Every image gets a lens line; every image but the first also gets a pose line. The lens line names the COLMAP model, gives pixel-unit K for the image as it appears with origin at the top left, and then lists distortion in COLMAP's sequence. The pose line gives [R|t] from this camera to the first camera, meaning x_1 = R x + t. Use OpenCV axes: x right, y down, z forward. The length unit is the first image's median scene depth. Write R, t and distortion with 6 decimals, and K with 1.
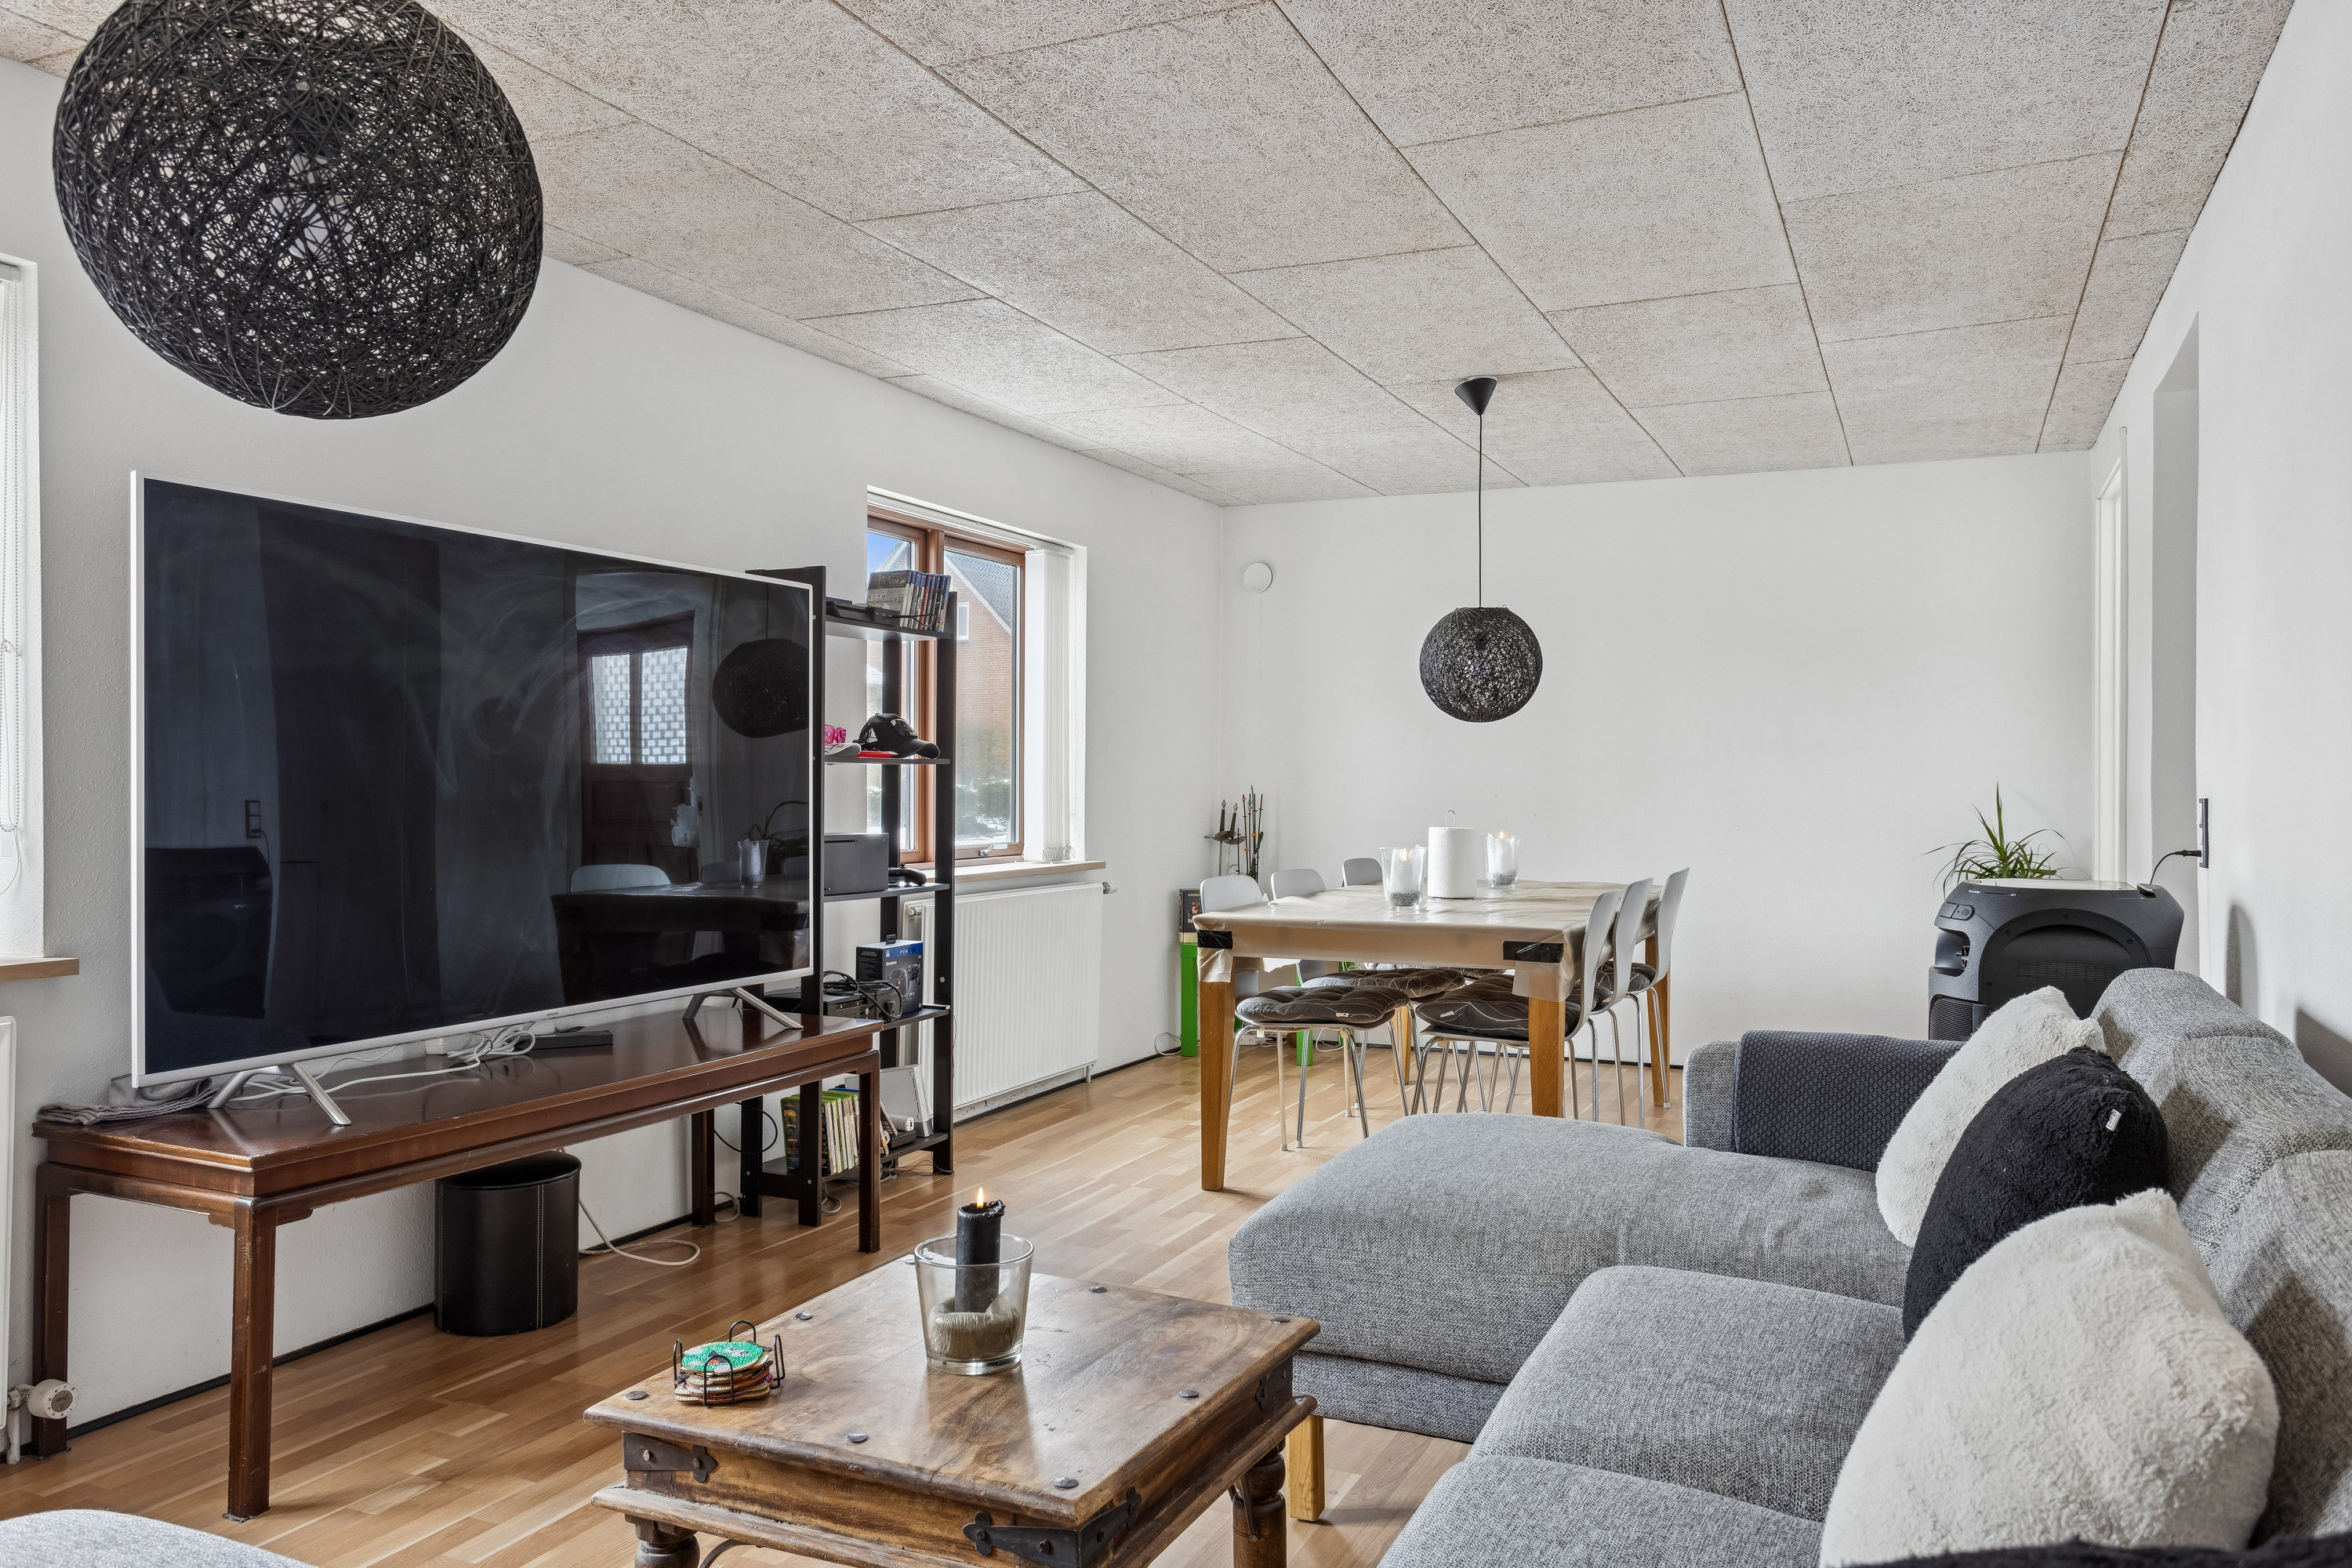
lens RADIAL K [[1644.4, 0, 1162.0], [0, 1644.4, 773.2], [0, 0, 1]] dist [-0.004909, 0.001881]
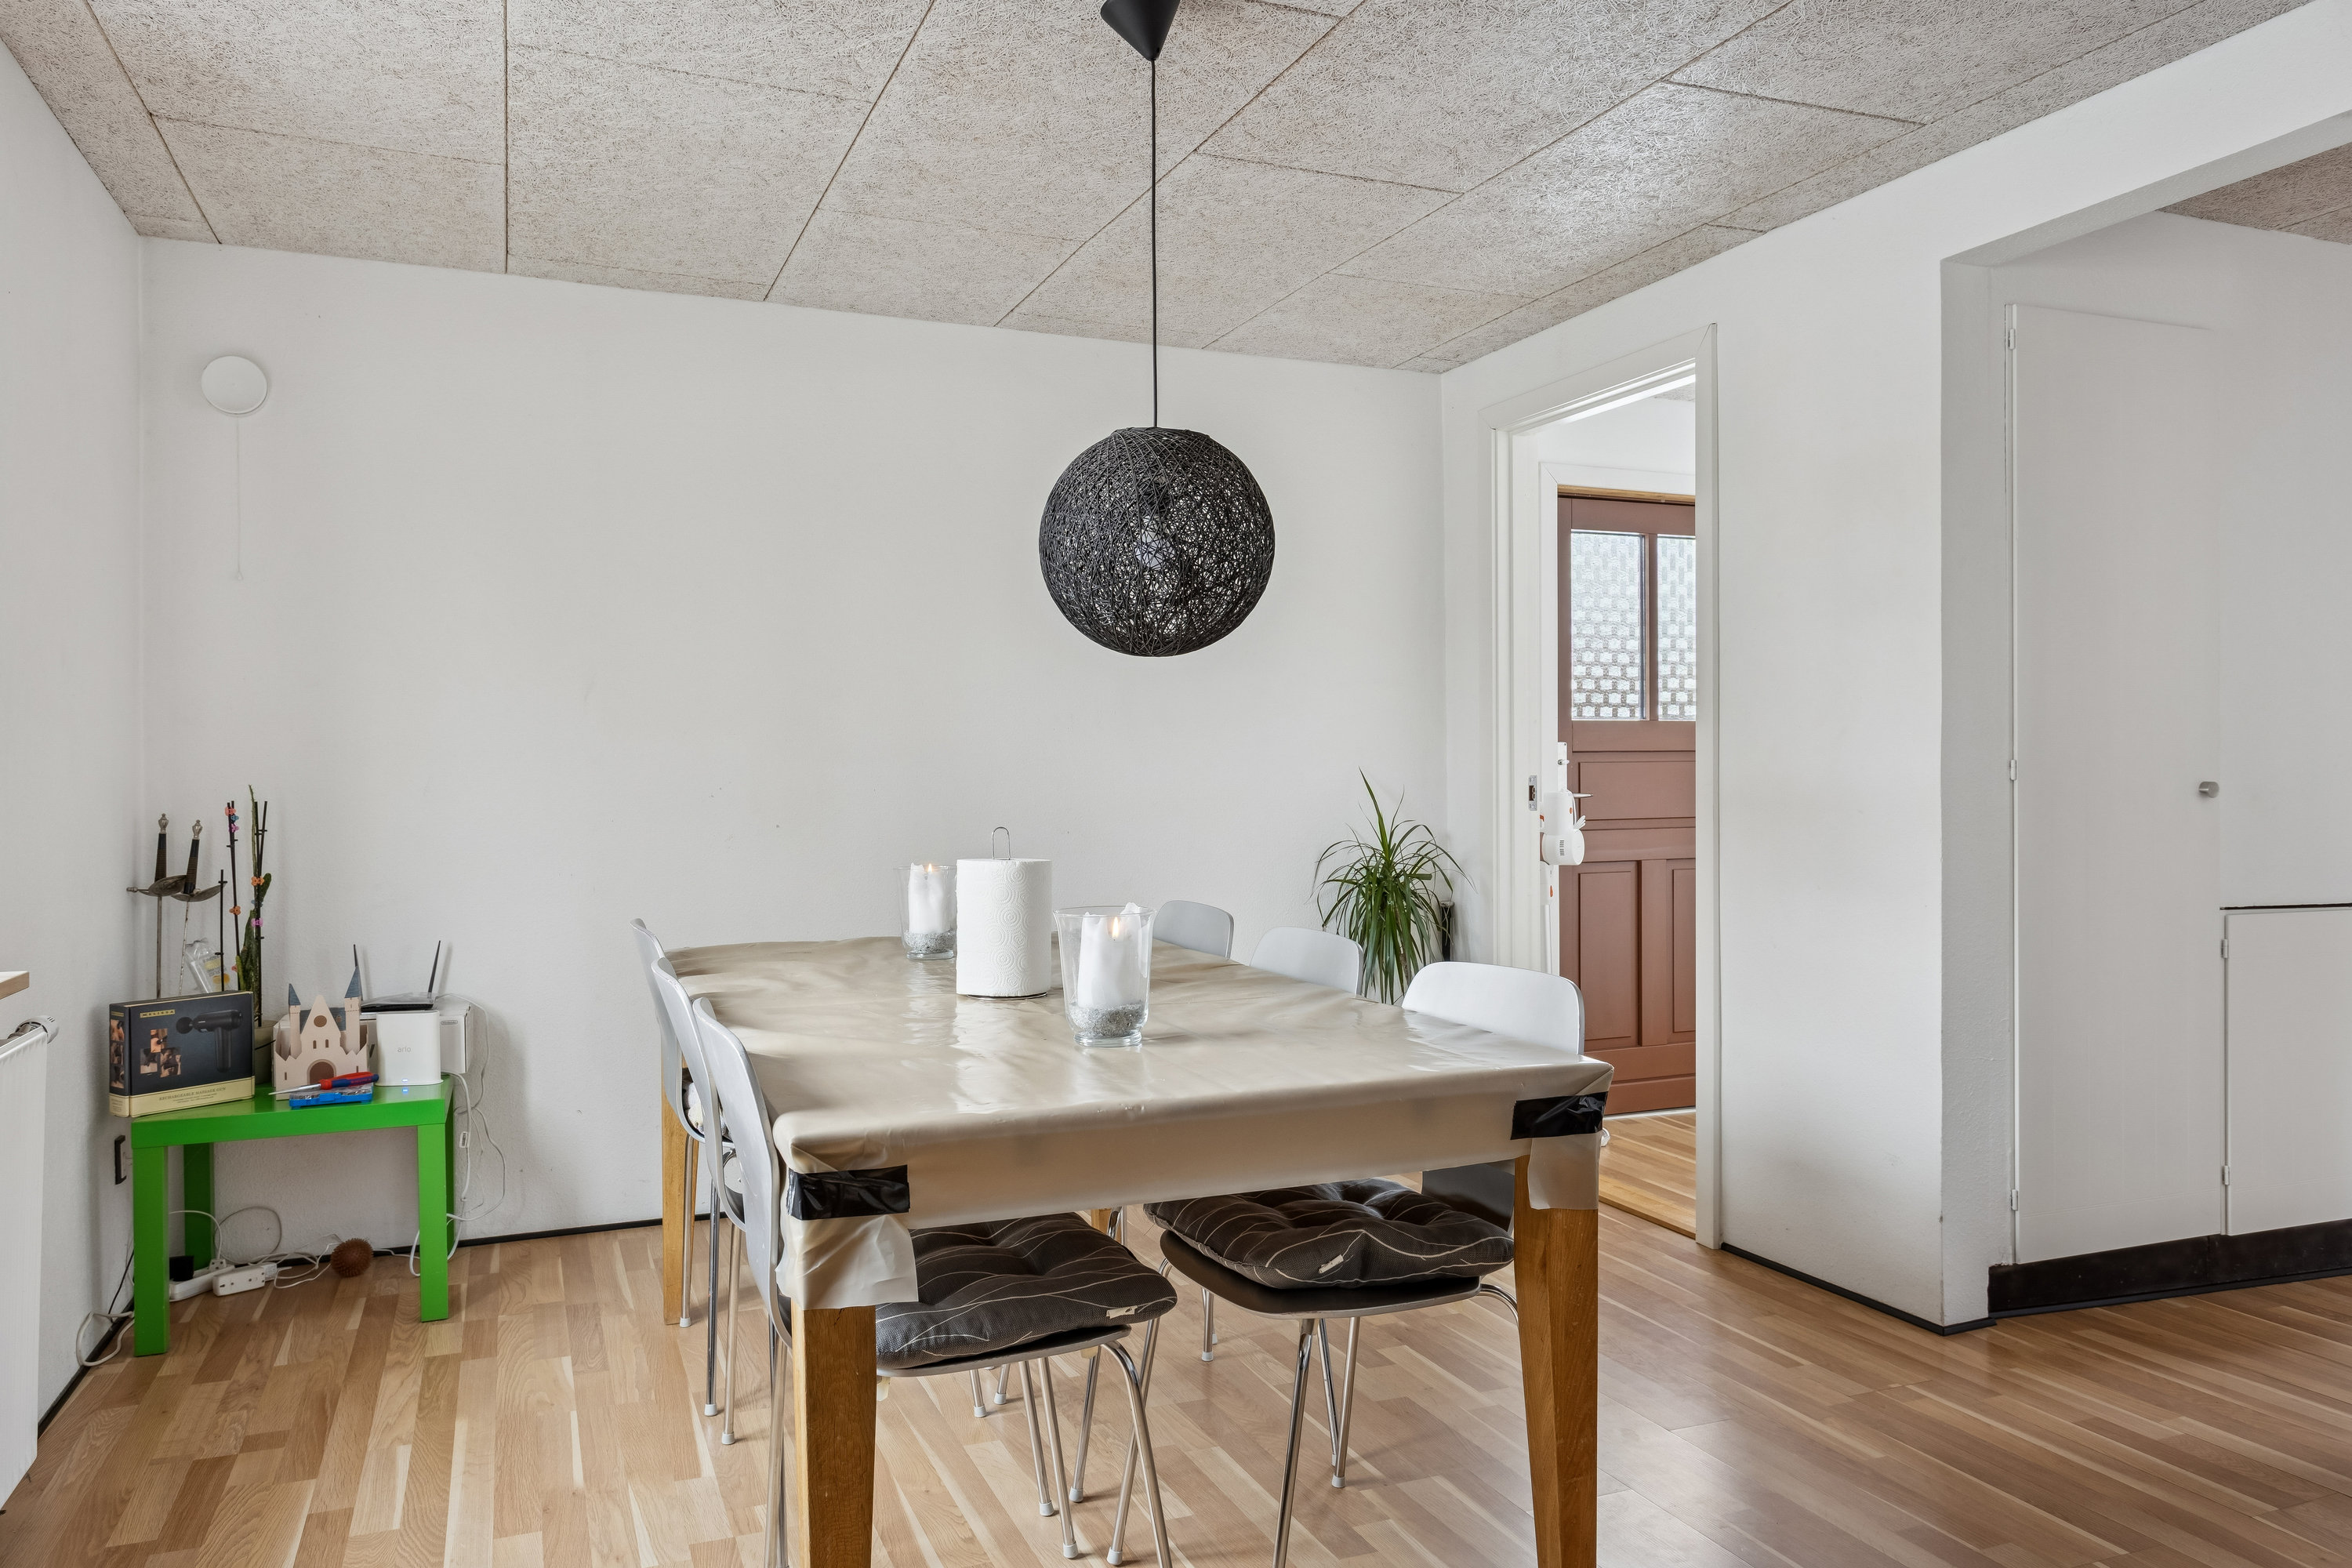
lens RADIAL K [[1661.5, 0, 1181.7], [0, 1661.5, 775.7], [0, 0, 1]] dist [-0.009858, 0.010213]
pose [[0.682248, -0.007738, 0.731079, -0.214117], [0.003121, 0.999966, 0.007671, 0.002677], [-0.731114, -0.002952, 0.682249, 0.751320]]
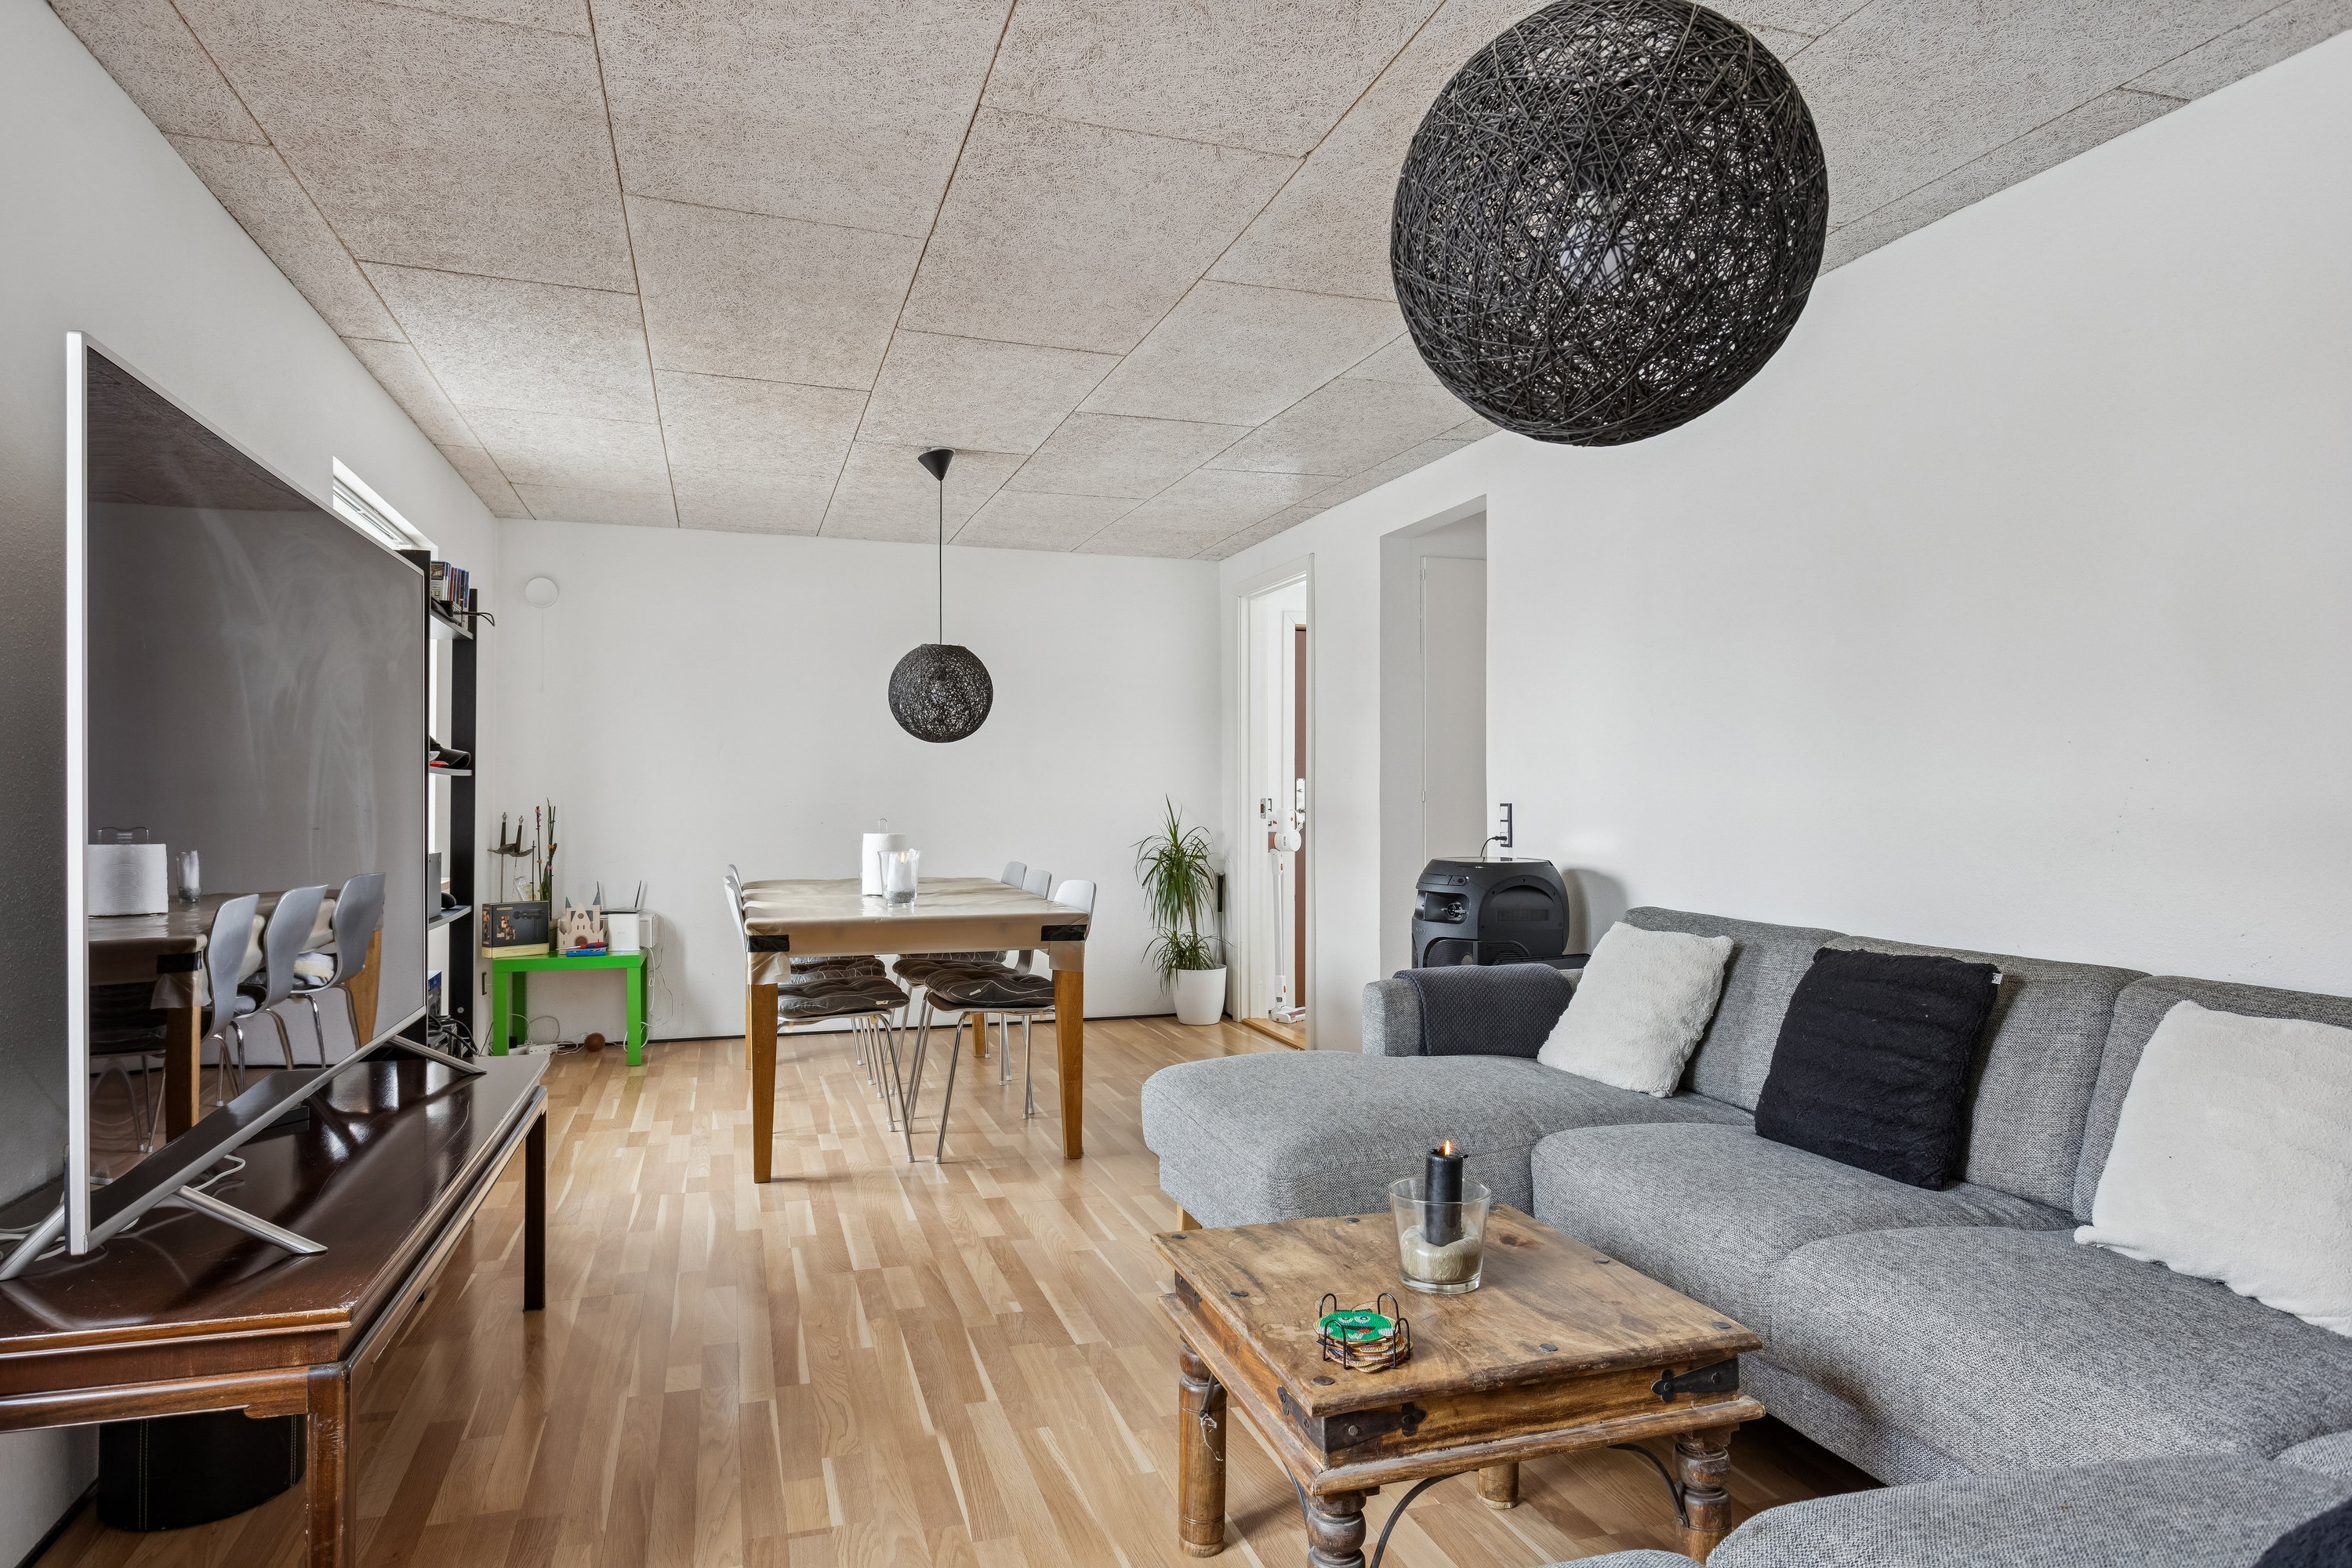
lens RADIAL K [[1413.9, 0, 1174.7], [0, 1413.9, 784.2], [0, 0, 1]] dist [-0.005206, 0.001278]
pose [[0.735948, 0.003902, 0.677027, -0.429143], [-0.002829, 0.999992, -0.002688, 0.000465], [-0.677032, 0.000063, 0.735953, 0.171935]]
